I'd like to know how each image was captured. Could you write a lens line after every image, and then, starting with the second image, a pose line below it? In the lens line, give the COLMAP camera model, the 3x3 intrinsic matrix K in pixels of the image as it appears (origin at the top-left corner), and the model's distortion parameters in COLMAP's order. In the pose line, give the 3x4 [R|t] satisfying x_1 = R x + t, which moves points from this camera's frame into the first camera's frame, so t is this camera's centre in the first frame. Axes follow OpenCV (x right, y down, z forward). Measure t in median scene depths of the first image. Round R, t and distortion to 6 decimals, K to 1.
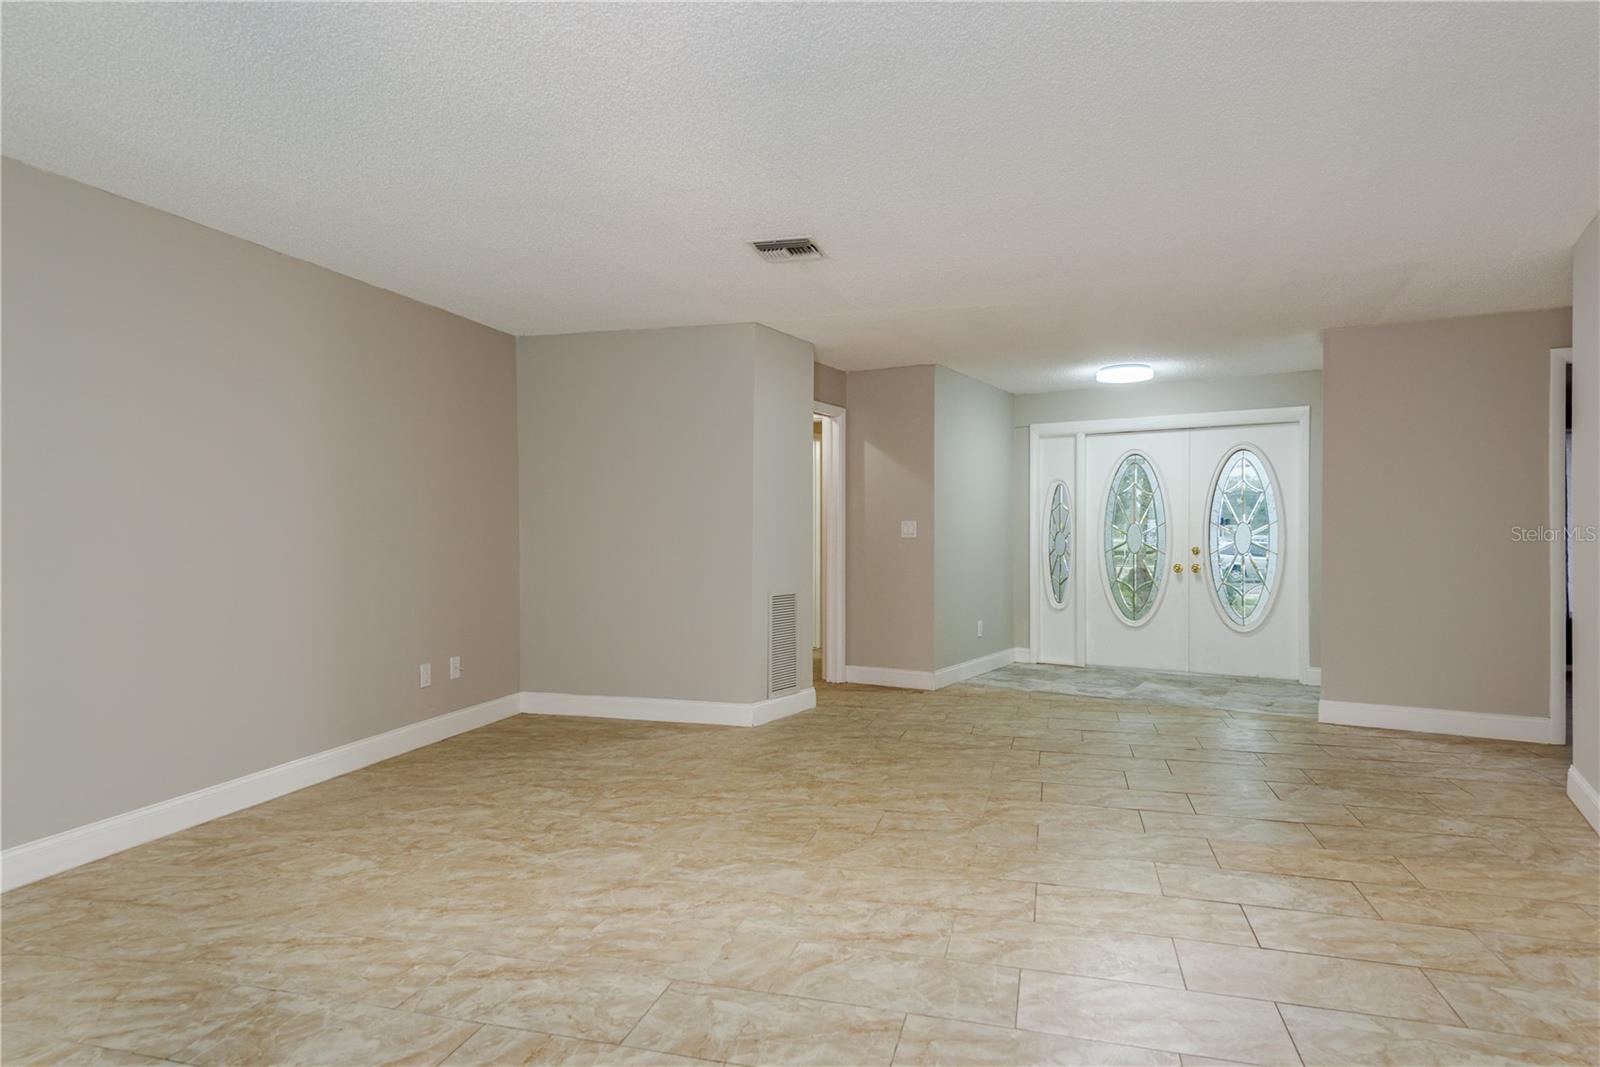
lens RADIAL K [[879.3, 0, 814.1], [0, 879.3, 533.3], [0, 0, 1]] dist [0.023102, -0.006749]
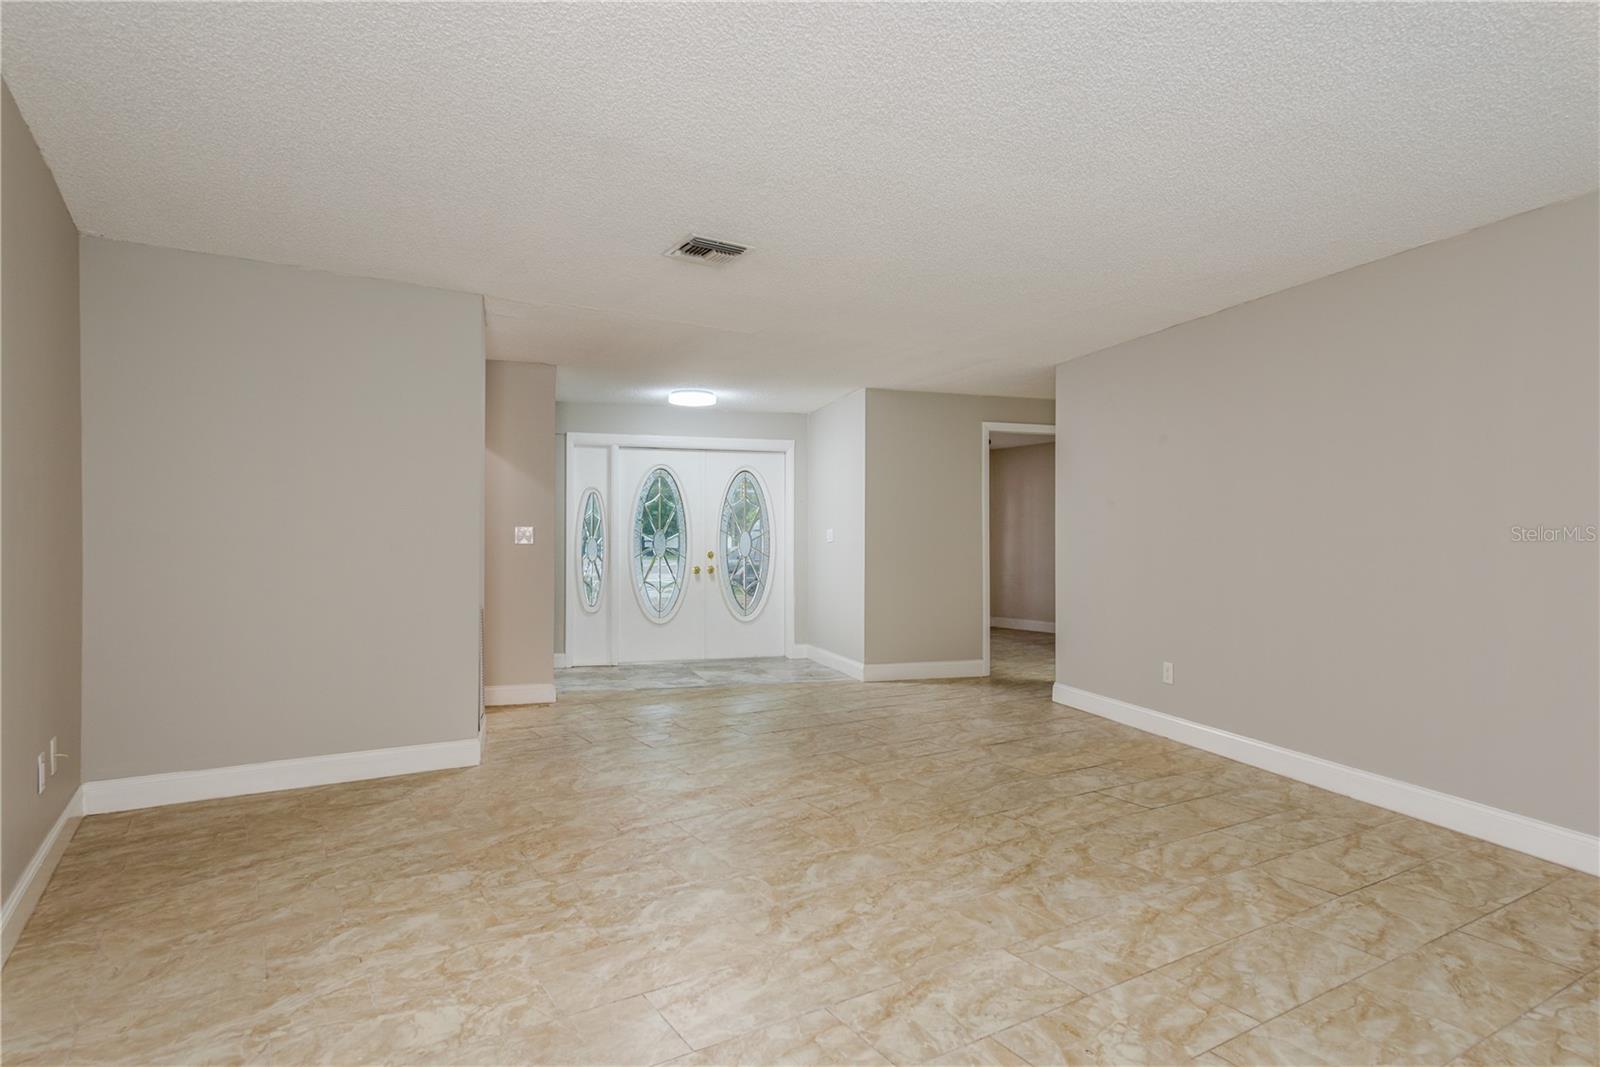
lens RADIAL K [[879.3, 0, 774.3], [0, 879.3, 541.3], [0, 0, 1]] dist [0.023102, -0.006749]
pose [[0.686761, -0.000674, 0.726883, -0.447761], [-0.000794, 0.999998, 0.001677, 0.000071], [-0.726883, -0.001729, 0.686760, 0.177448]]
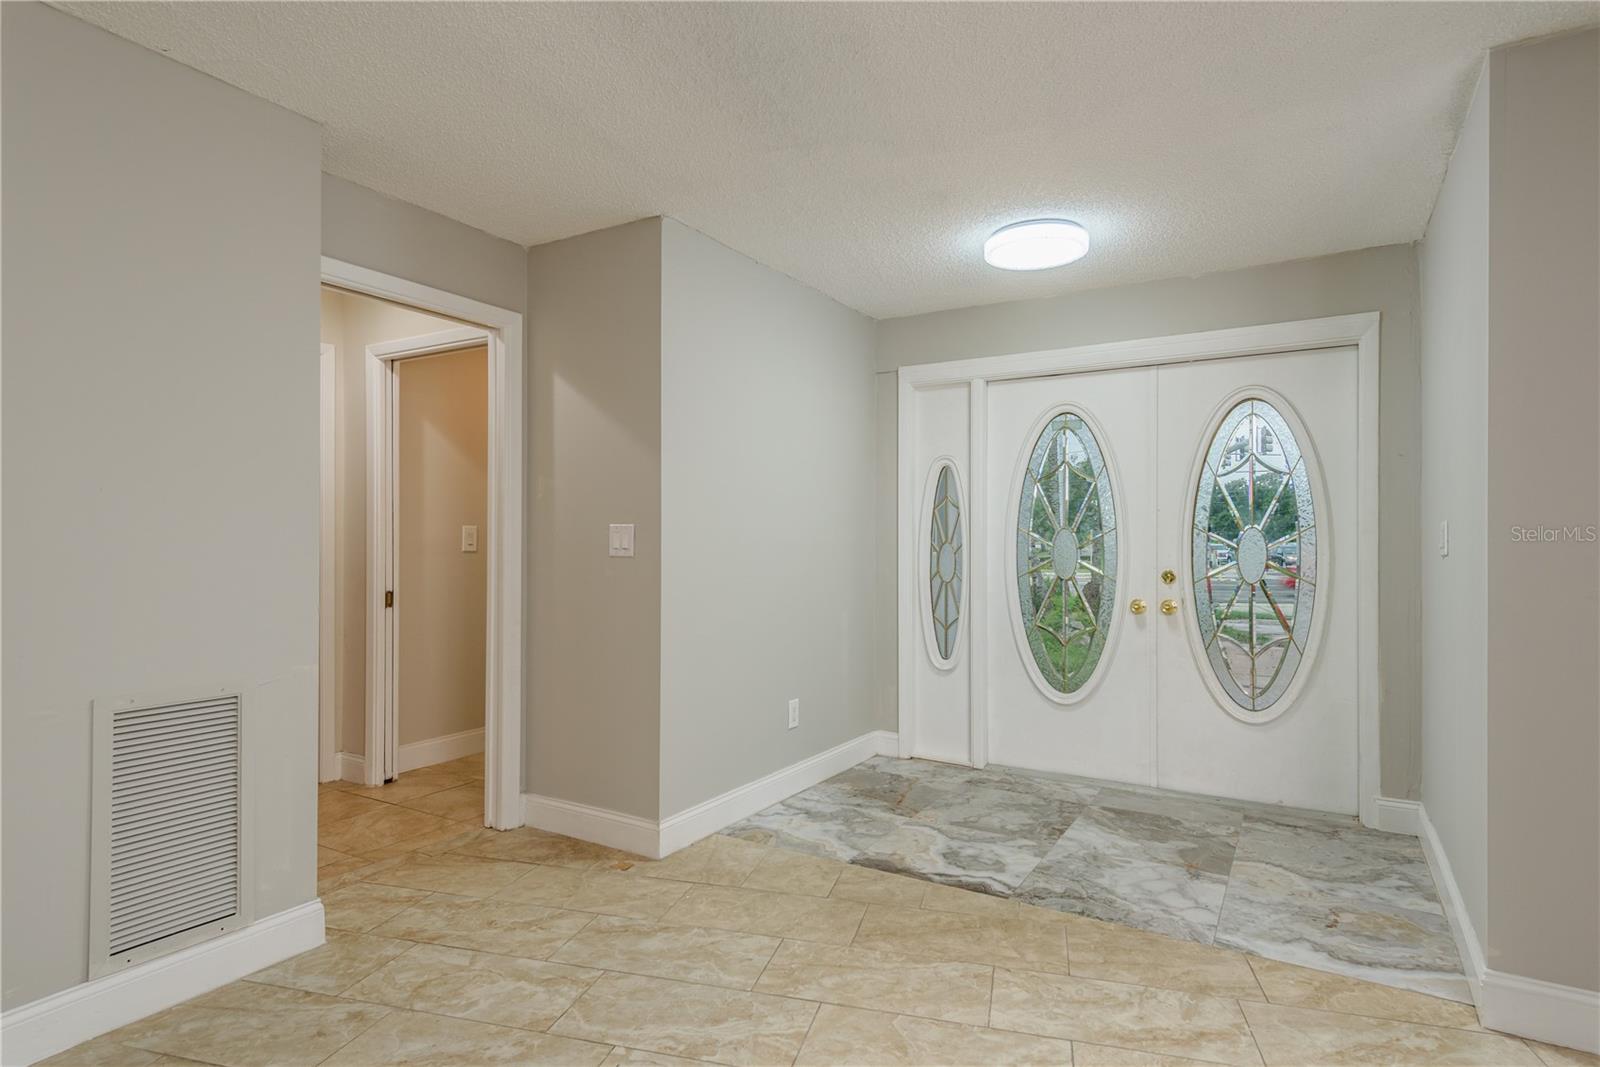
lens RADIAL K [[799.8, 0, 814.4], [0, 799.8, 534.9], [0, 0, 1]] dist [-0.005331, -0.001639]
pose [[0.999975, 0.001833, 0.006880, 0.249794], [-0.001825, 0.999998, -0.001154, -0.008620], [-0.006882, 0.001142, 0.999976, 0.606901]]
